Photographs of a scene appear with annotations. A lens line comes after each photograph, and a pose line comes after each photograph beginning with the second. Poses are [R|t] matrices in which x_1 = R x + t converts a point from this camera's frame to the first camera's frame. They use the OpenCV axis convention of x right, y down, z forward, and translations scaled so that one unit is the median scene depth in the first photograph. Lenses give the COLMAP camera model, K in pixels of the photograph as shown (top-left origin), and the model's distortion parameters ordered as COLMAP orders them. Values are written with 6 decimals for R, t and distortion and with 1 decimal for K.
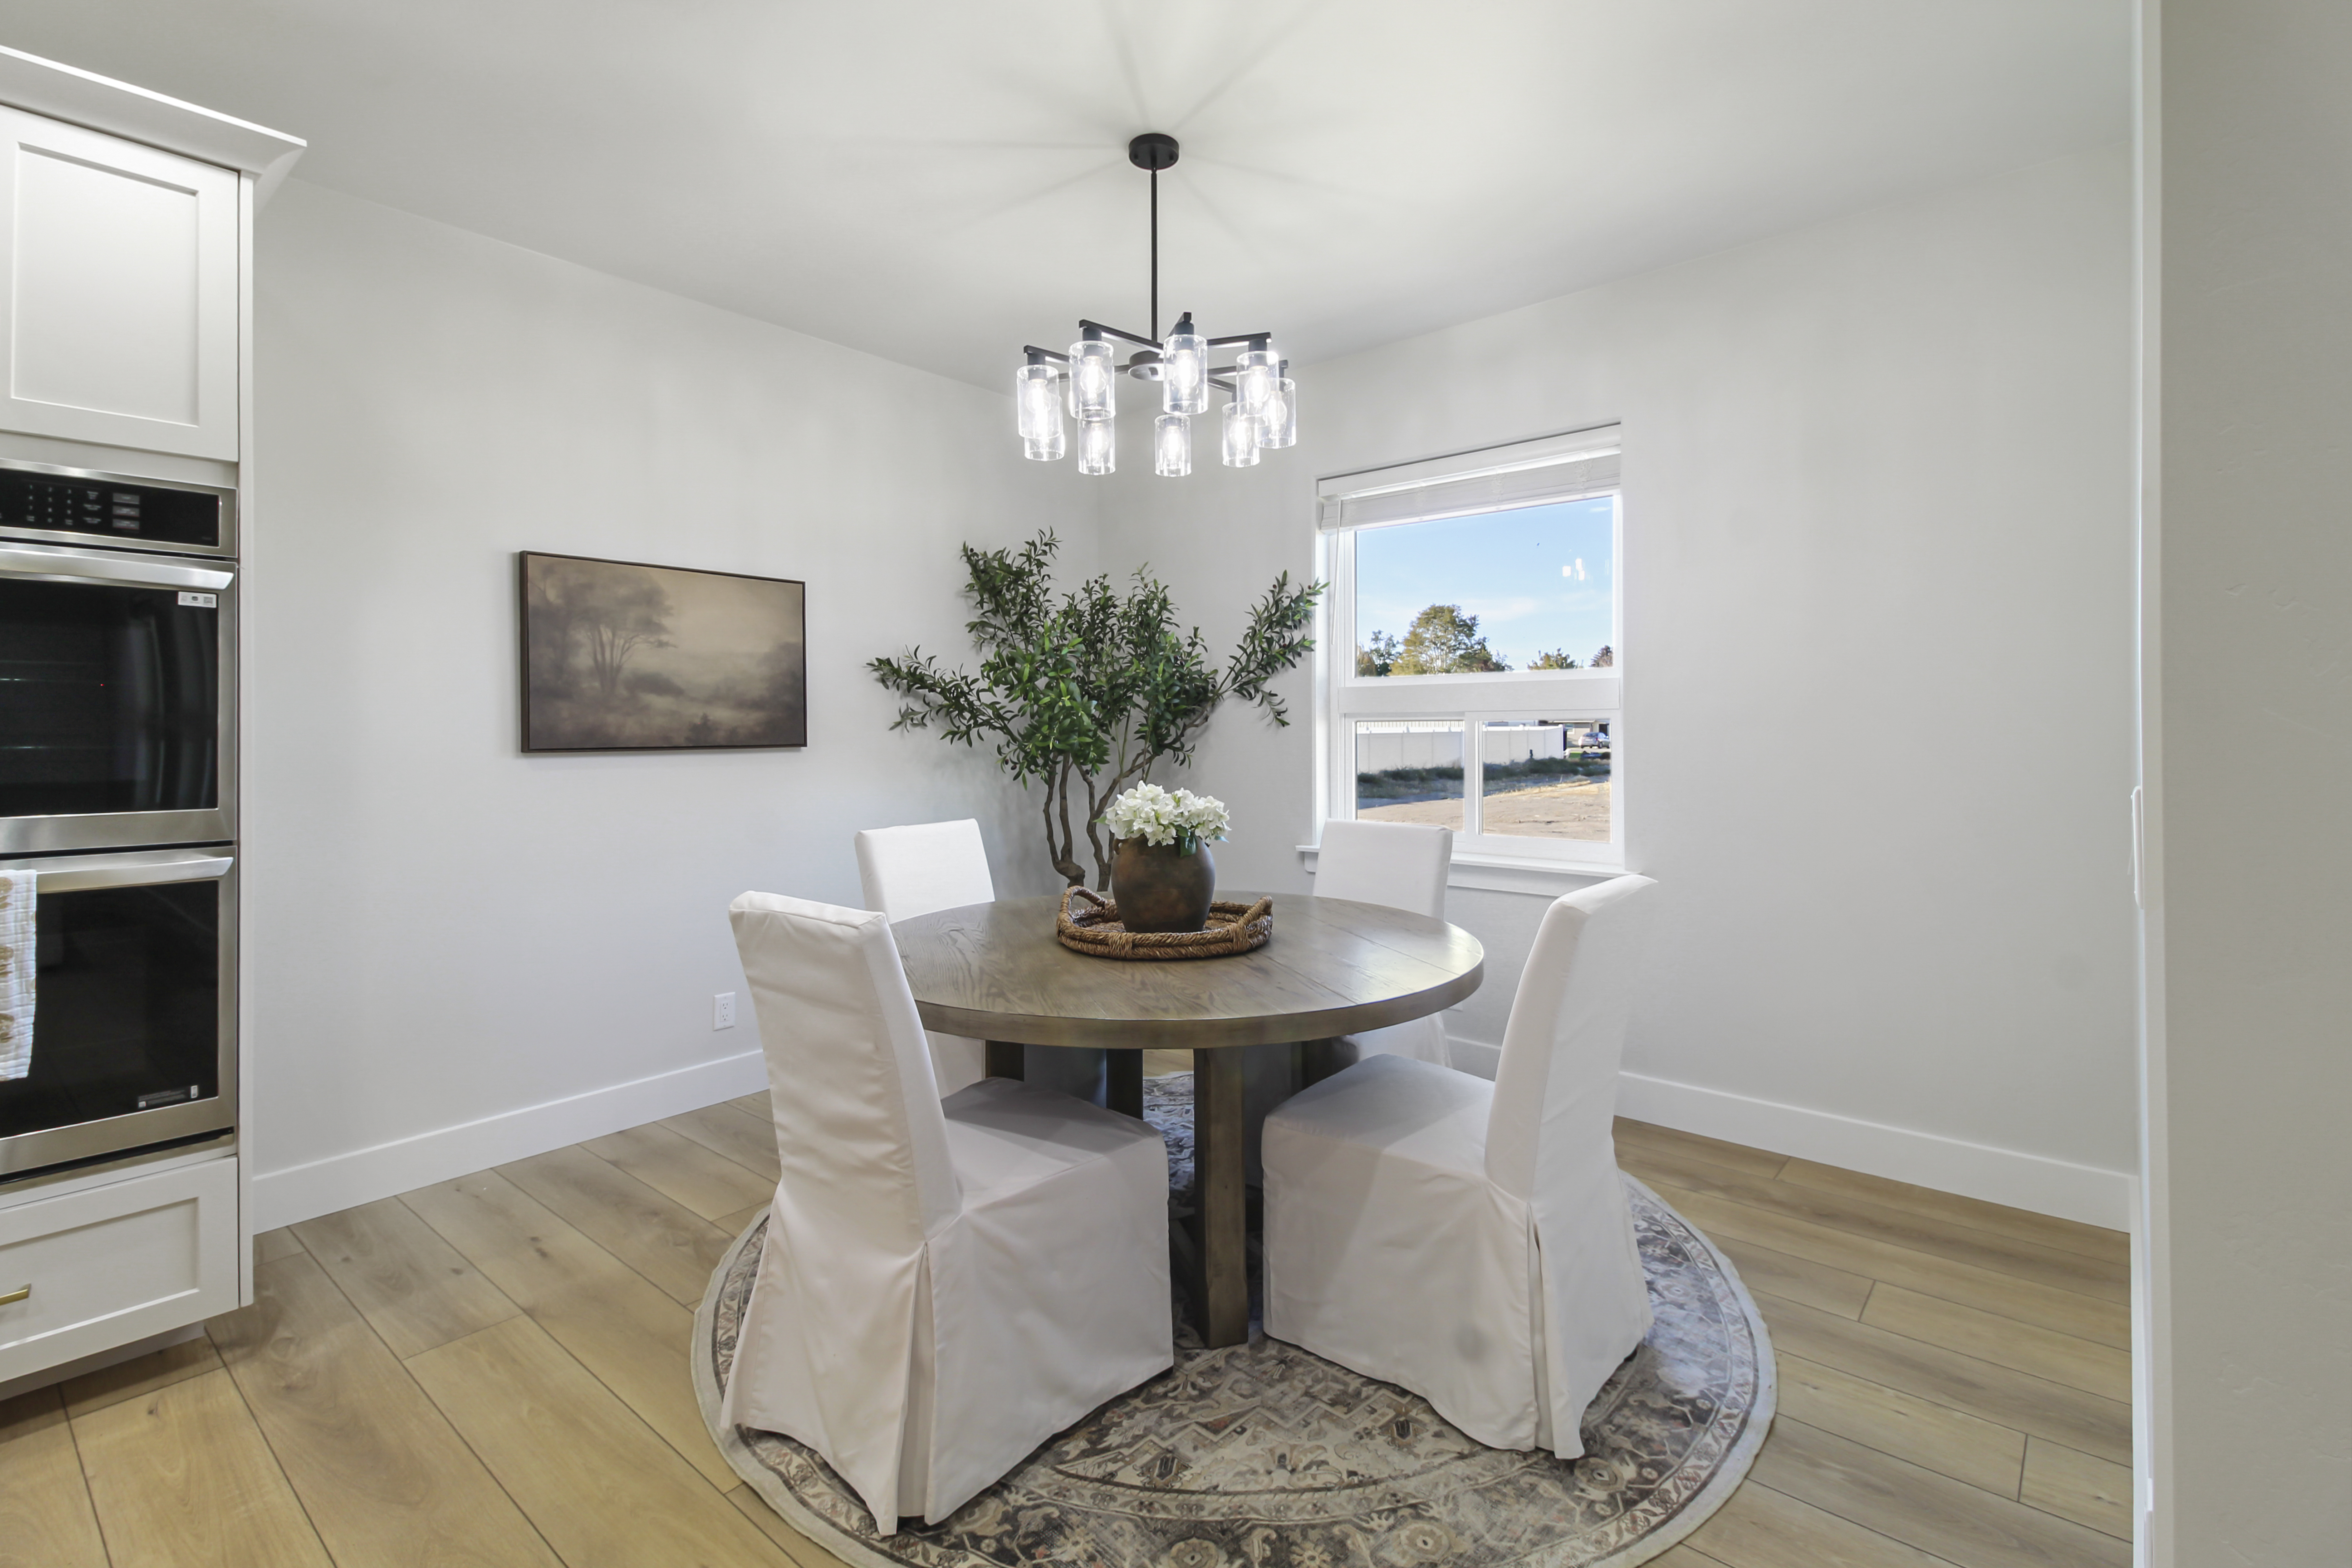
lens RADIAL K [[1063.7, 0, 1193.2], [0, 1063.7, 718.6], [0, 0, 1]] dist [0.028024, -0.008217]
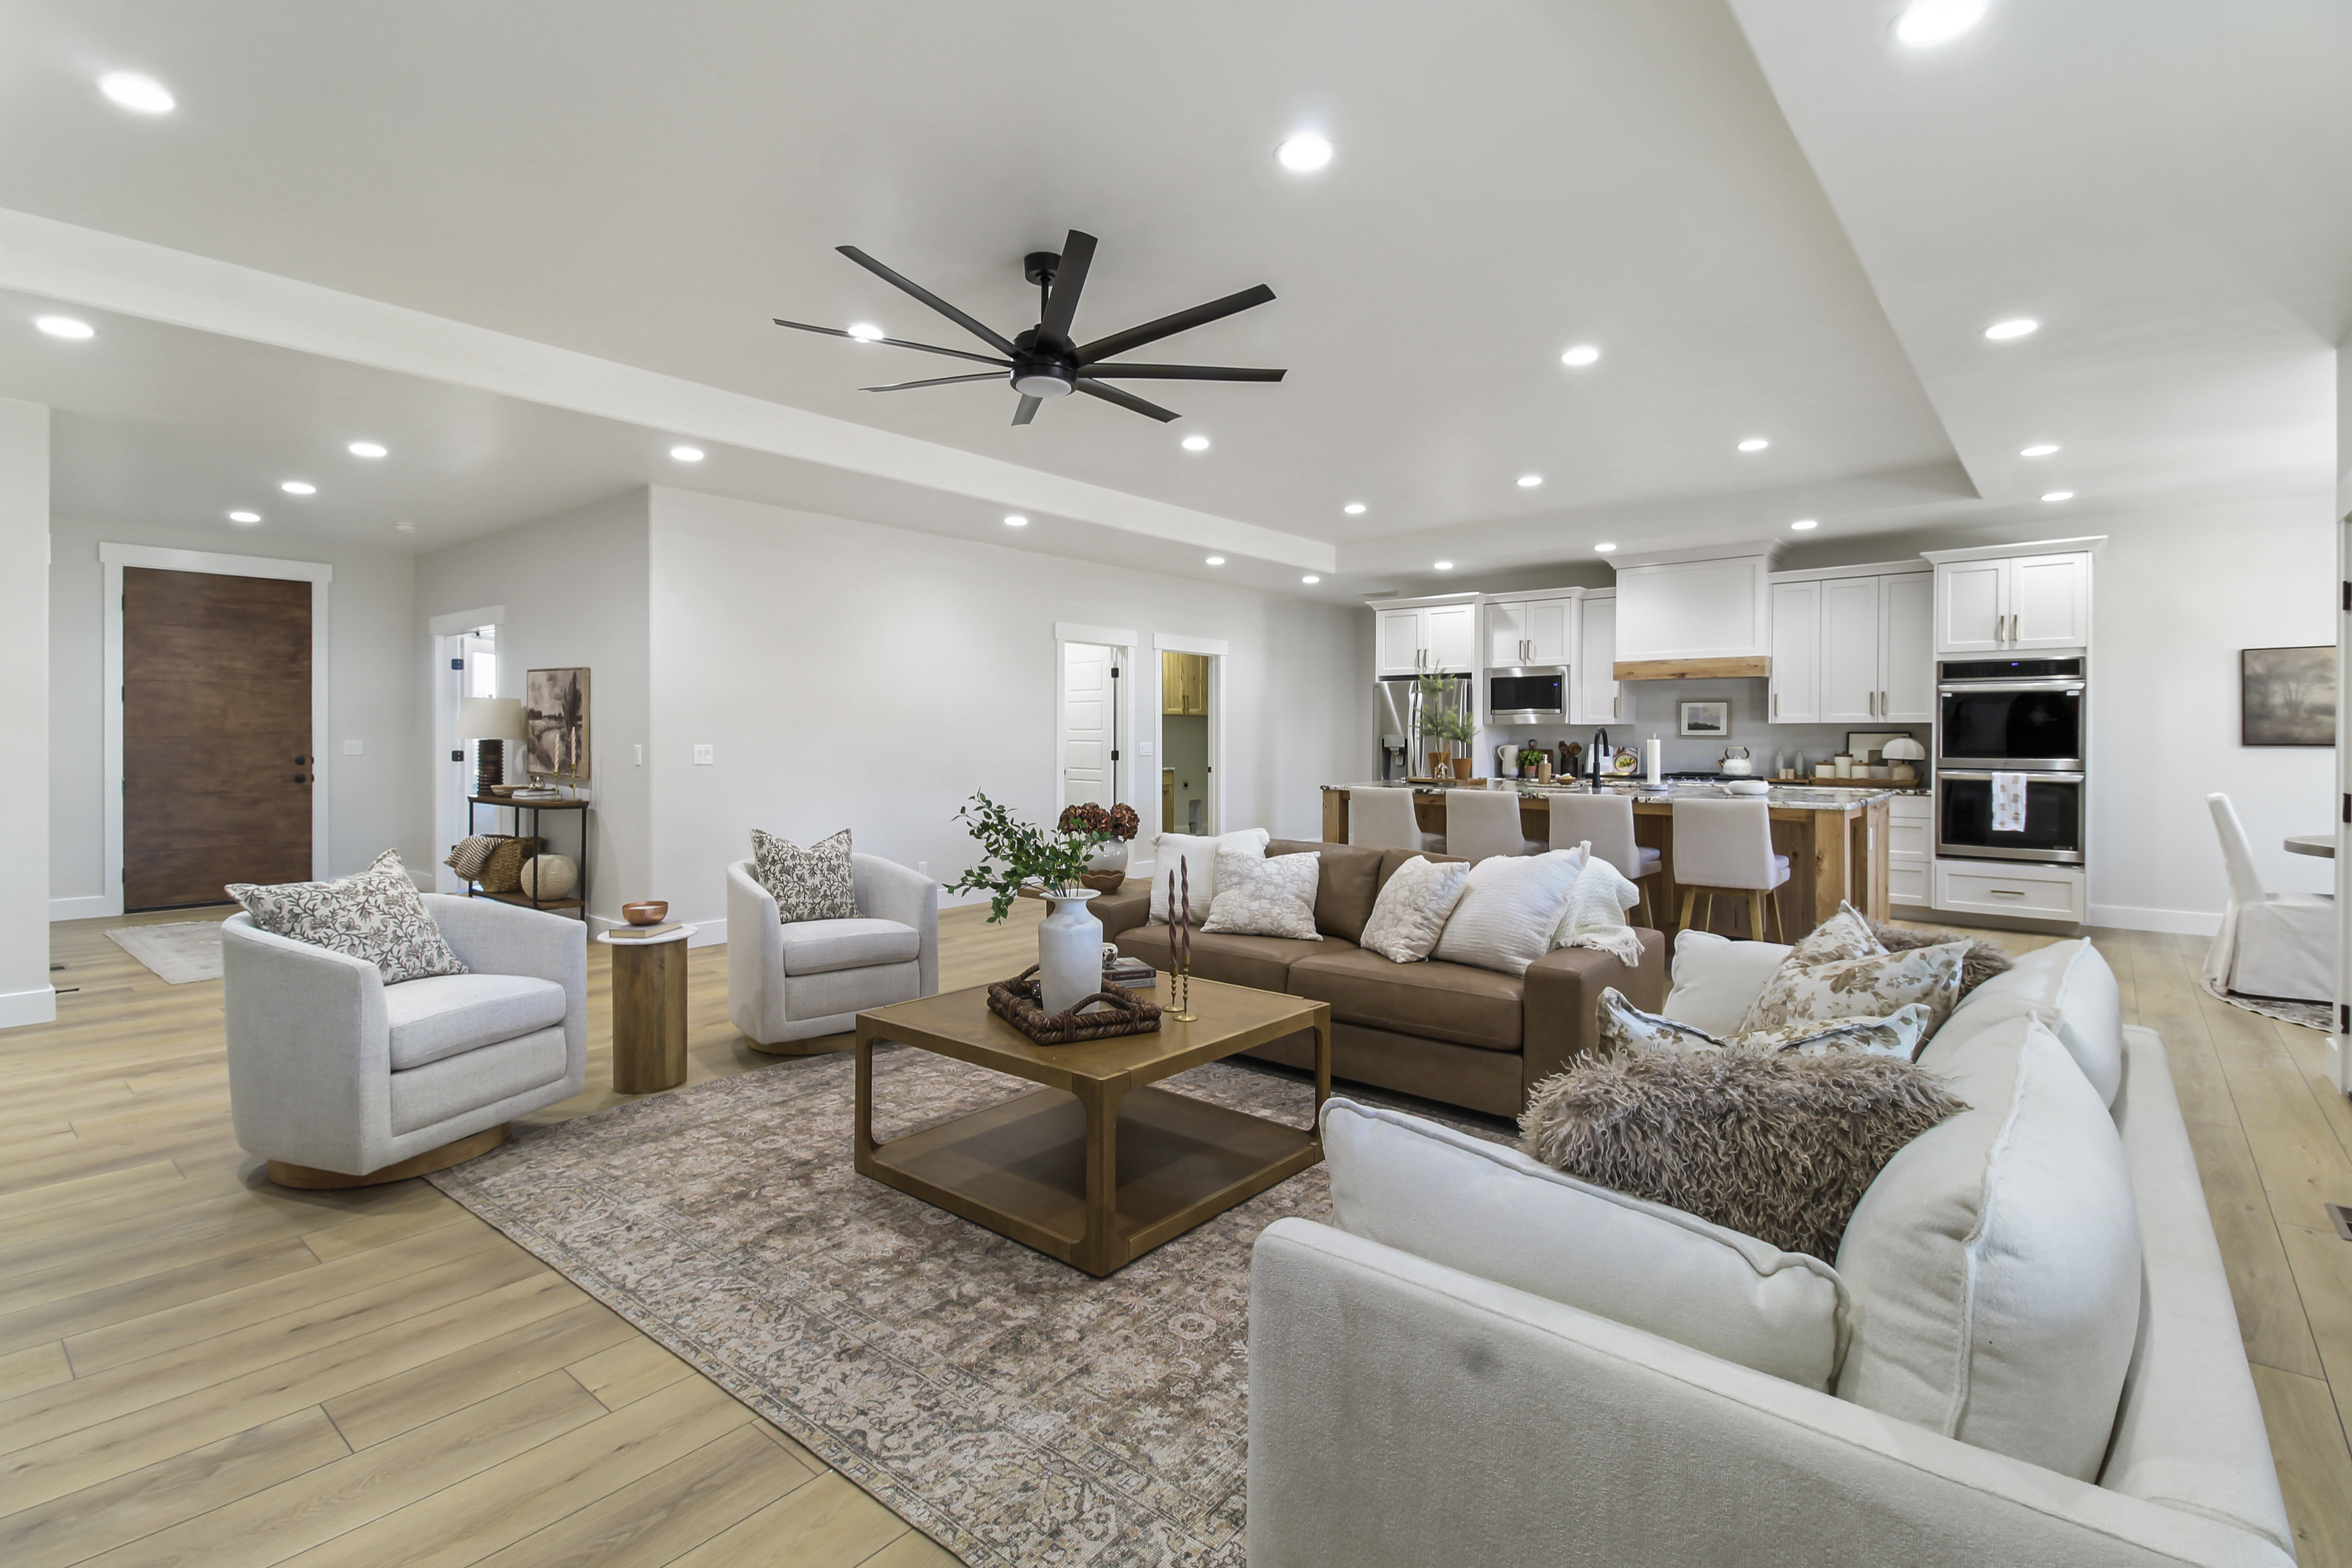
lens RADIAL K [[1063.7, 0, 1189.7], [0, 1063.7, 740.6], [0, 0, 1]] dist [0.028024, -0.008217]
pose [[-0.018849, 0.012798, -0.999740, 2.152943], [0.010581, 0.999865, 0.012600, -0.035918], [0.999766, -0.010341, -0.018982, -1.431387]]
